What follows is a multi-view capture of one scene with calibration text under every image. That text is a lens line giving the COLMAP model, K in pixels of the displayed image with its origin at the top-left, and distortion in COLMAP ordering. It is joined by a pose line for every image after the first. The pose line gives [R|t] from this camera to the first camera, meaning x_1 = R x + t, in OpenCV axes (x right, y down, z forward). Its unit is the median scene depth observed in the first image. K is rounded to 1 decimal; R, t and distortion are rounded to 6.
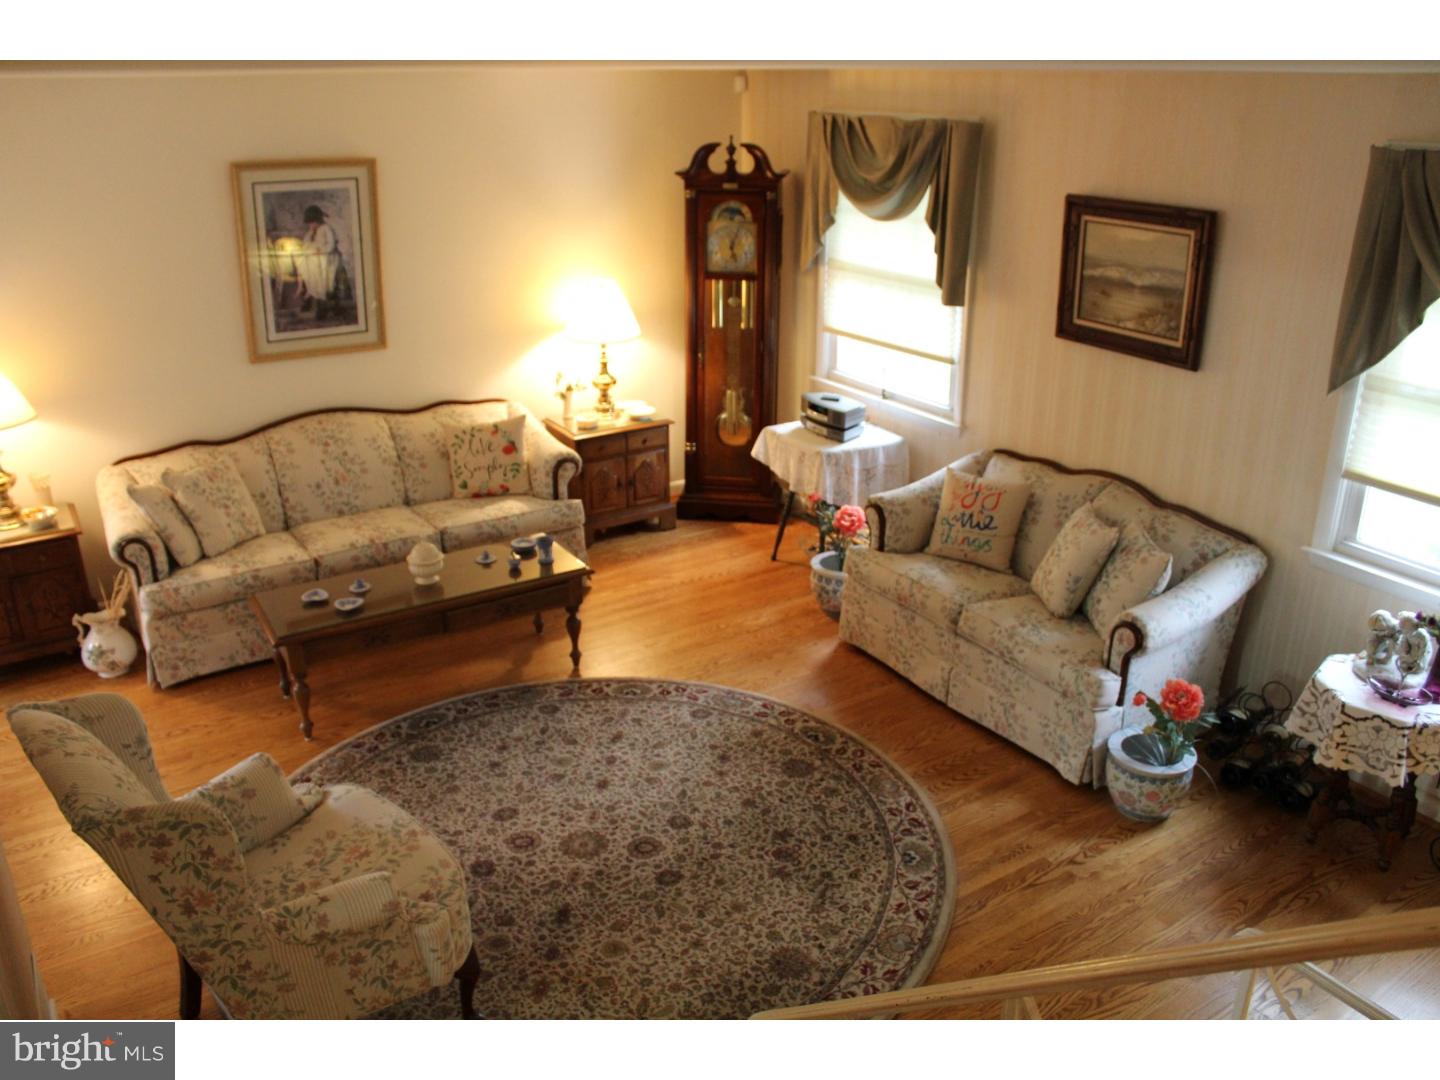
lens RADIAL K [[1179.0, 0, 720.0], [0, 1179.0, 540.0], [0, 0, 1]] dist [-0.061772, 0.000699]
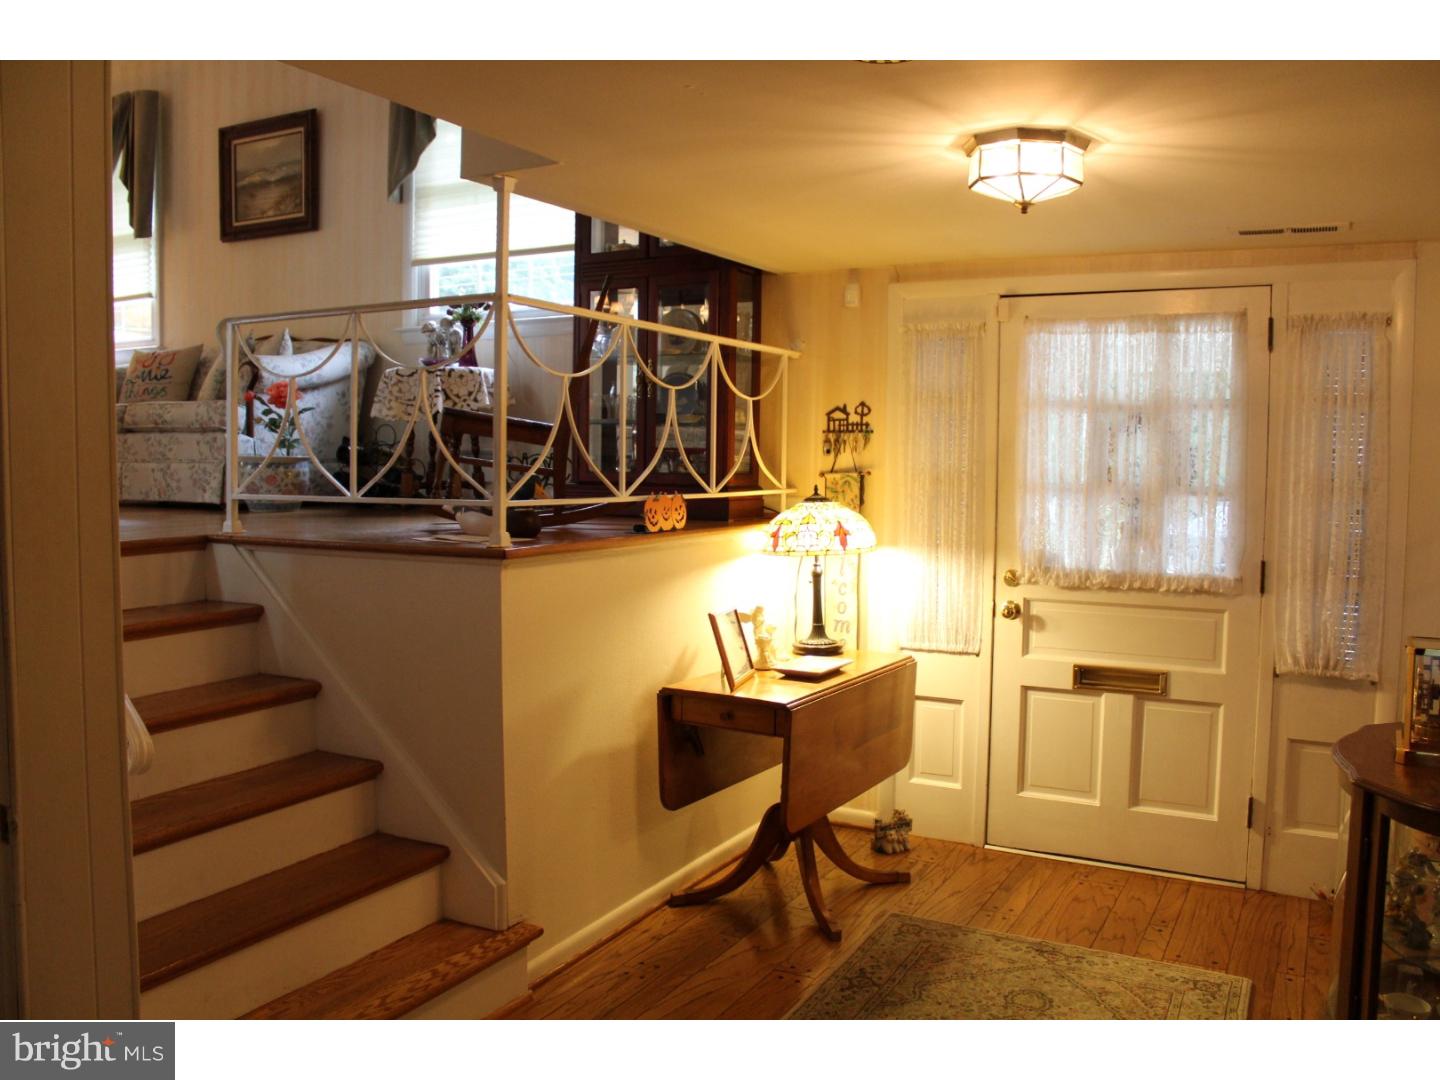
lens RADIAL K [[1179.0, 0, 720.0], [0, 1179.0, 540.0], [0, 0, 1]] dist [-0.061772, 0.000699]
pose [[0.876572, -0.022955, 0.480723, 0.160663], [0.162995, 0.953991, -0.251660, 0.544246], [-0.452829, 0.298954, 0.839984, -0.174743]]
